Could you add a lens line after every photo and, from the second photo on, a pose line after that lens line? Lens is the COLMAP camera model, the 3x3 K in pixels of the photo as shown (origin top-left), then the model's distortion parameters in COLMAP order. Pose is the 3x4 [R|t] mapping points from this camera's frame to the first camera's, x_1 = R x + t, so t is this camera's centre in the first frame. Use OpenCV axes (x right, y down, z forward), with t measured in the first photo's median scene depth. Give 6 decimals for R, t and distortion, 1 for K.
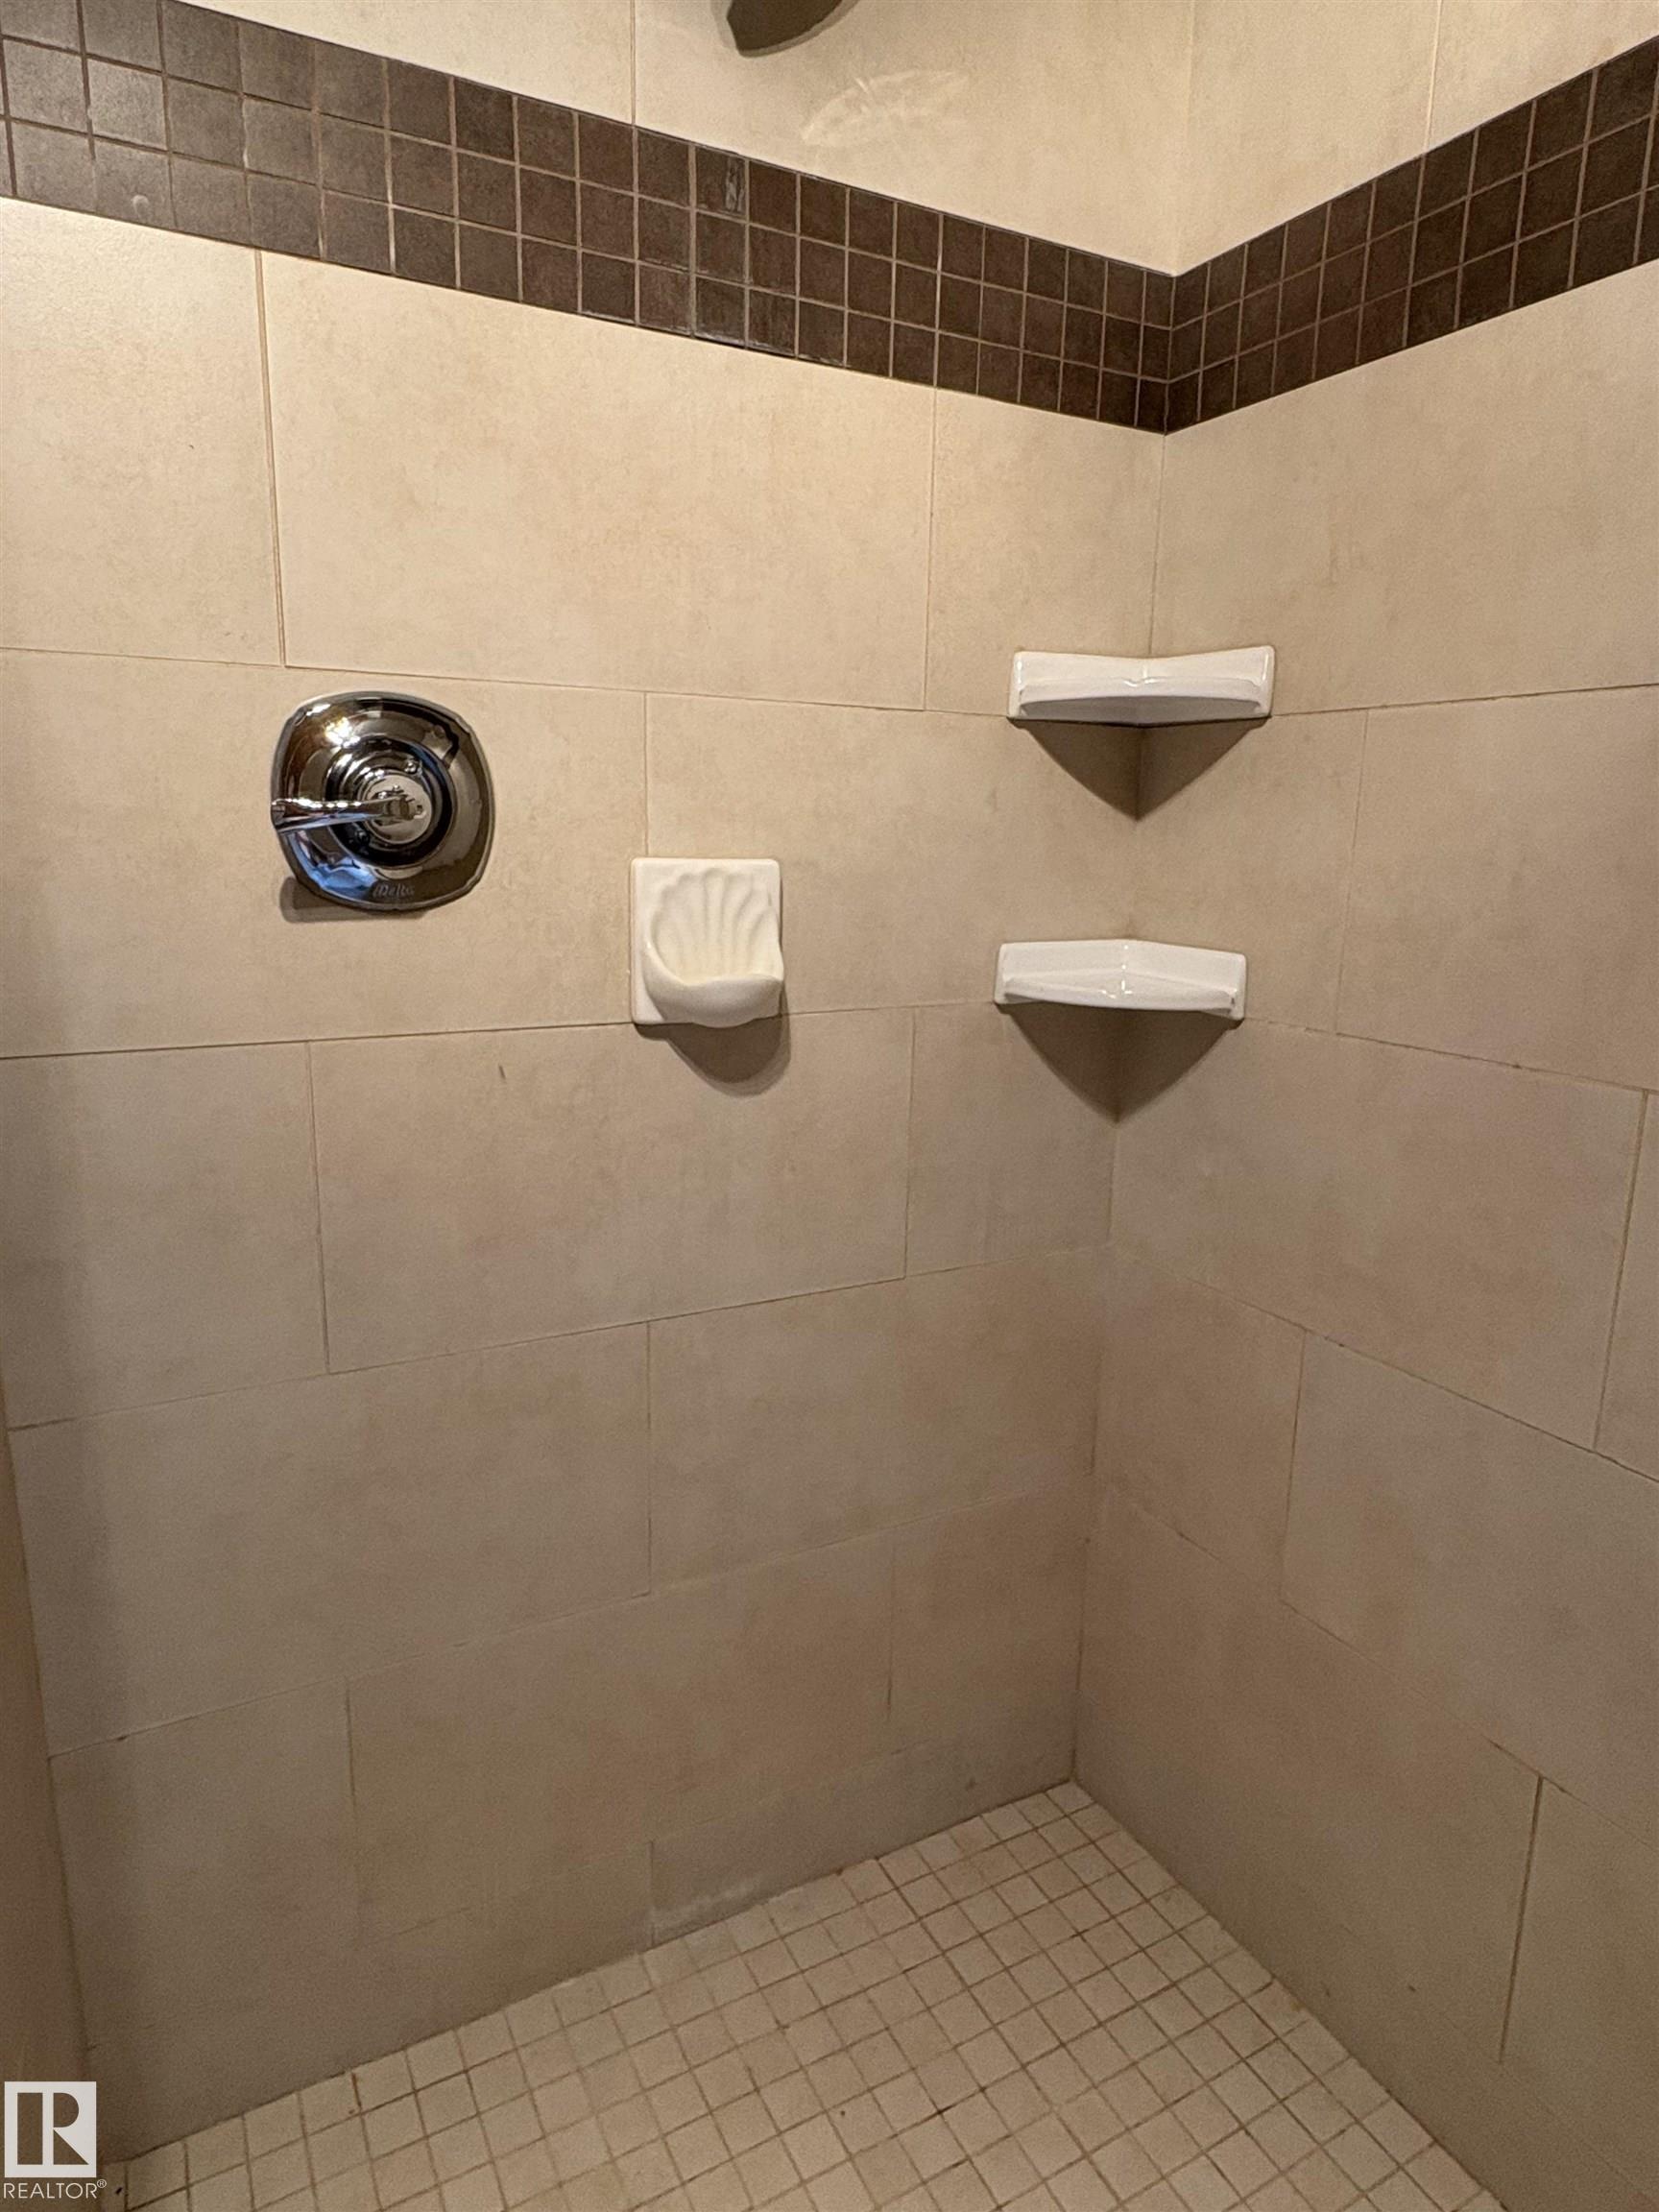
lens RADIAL K [[1299.9, 0, 831.5], [0, 1299.9, 1097.3], [0, 0, 1]] dist [0.000301, -0.000765]
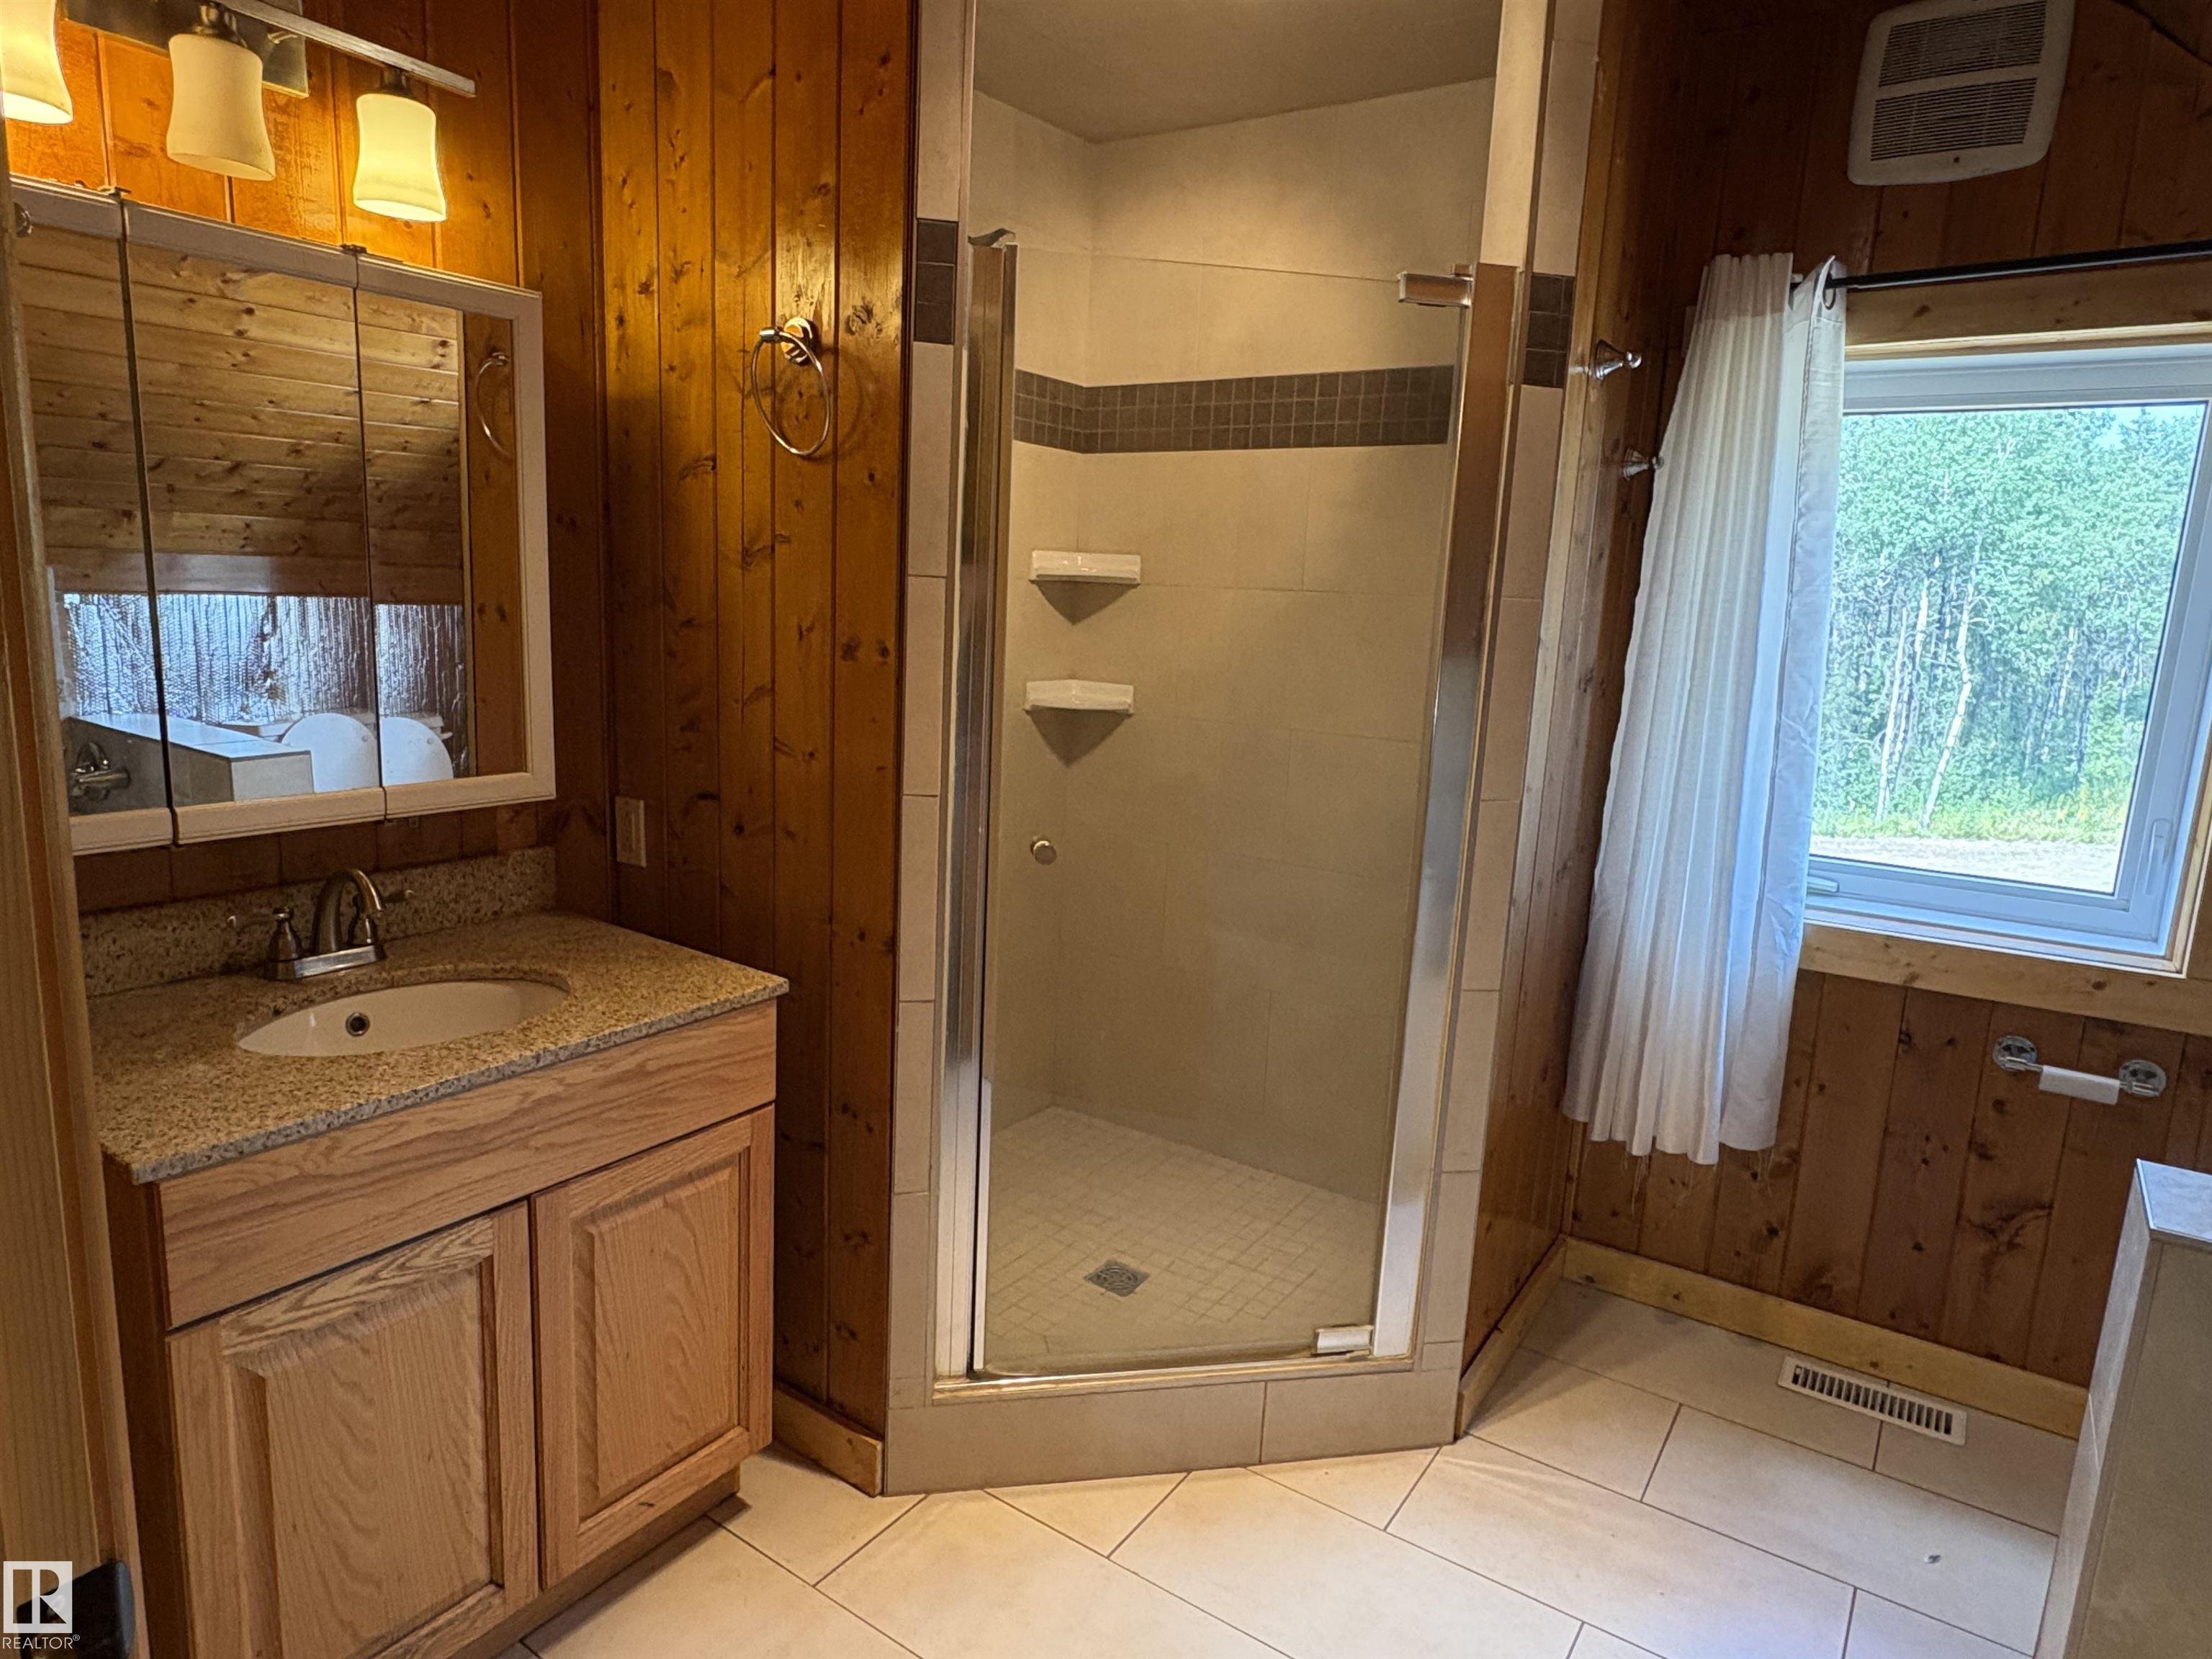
lens RADIAL K [[1299.9, 0, 1092.6], [0, 1299.9, 824.3], [0, 0, 1]] dist [0.000301, -0.000765]
pose [[0.892854, -0.058654, 0.446511, -0.849641], [0.064522, 0.997914, 0.002066, 0.135918], [-0.445701, 0.026965, 0.894776, -1.101332]]
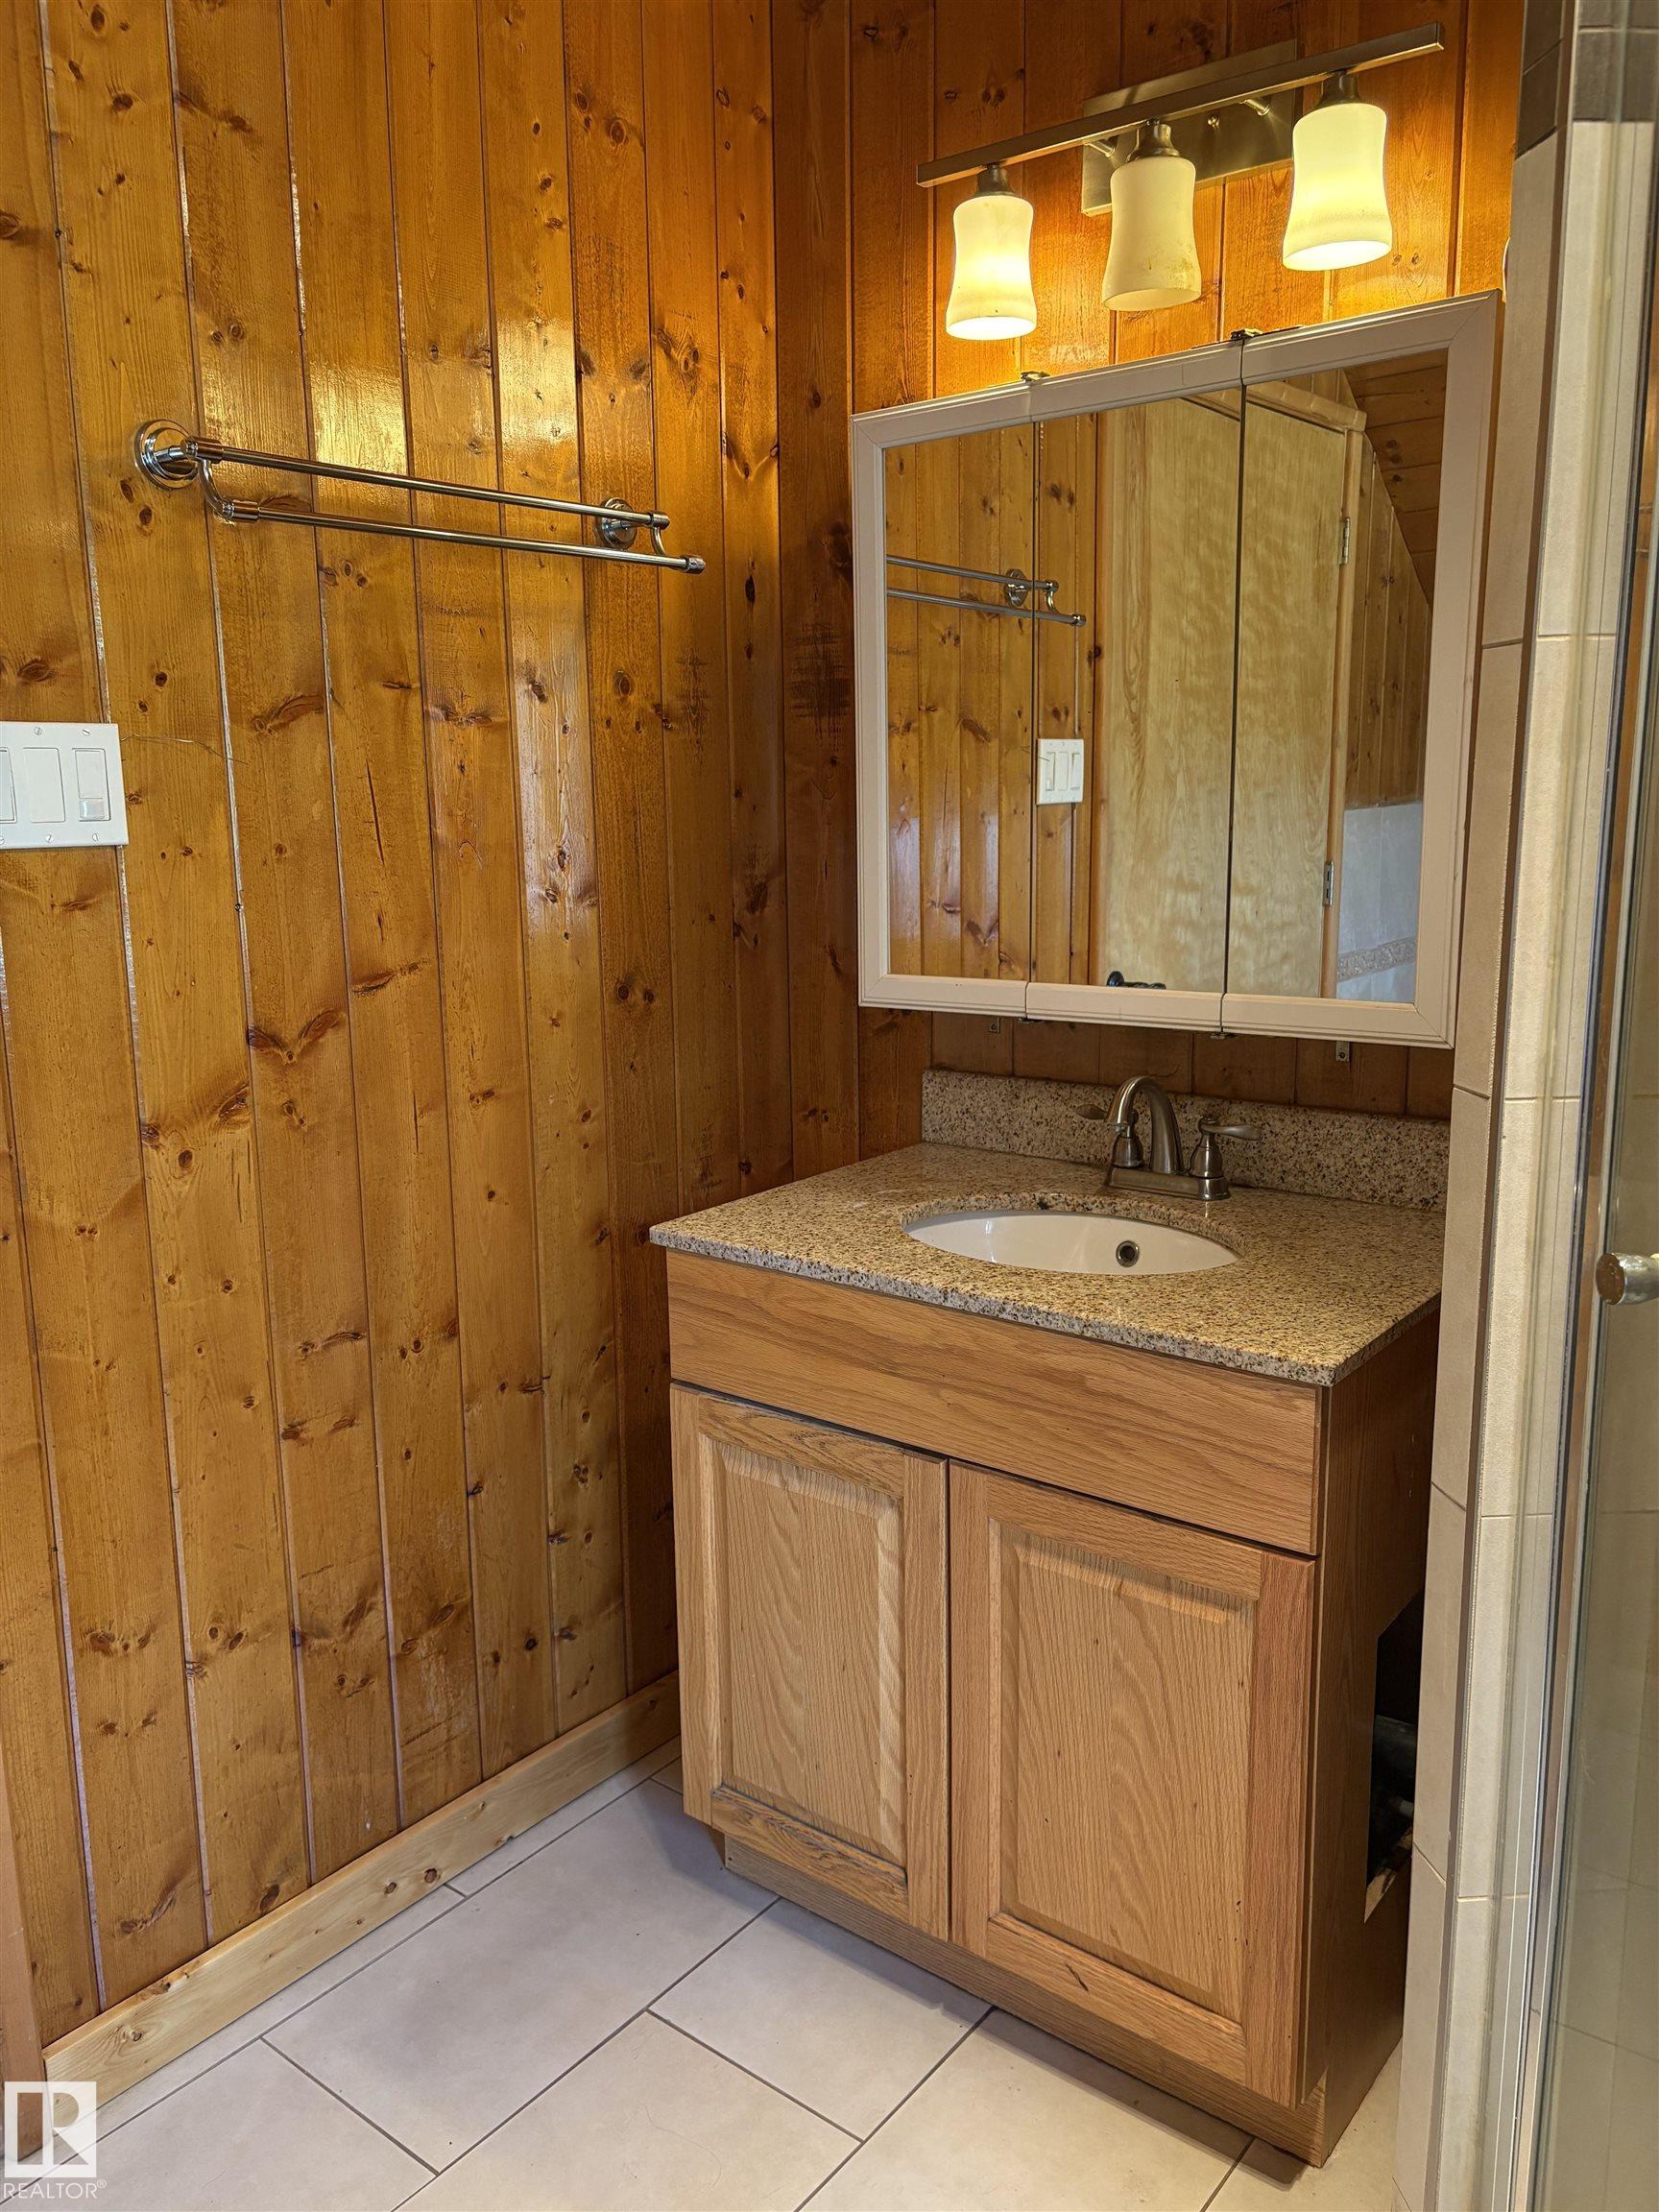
lens RADIAL K [[1649.8, 0, 829.5], [0, 1649.8, 1106.0], [0, 0, 1]] dist [0.044004, -0.049997]
pose [[0.400505, 0.141582, -0.905290, 0.316526], [-0.170200, 0.982292, 0.078327, 0.092135], [0.900348, 0.122710, 0.417510, -0.426041]]
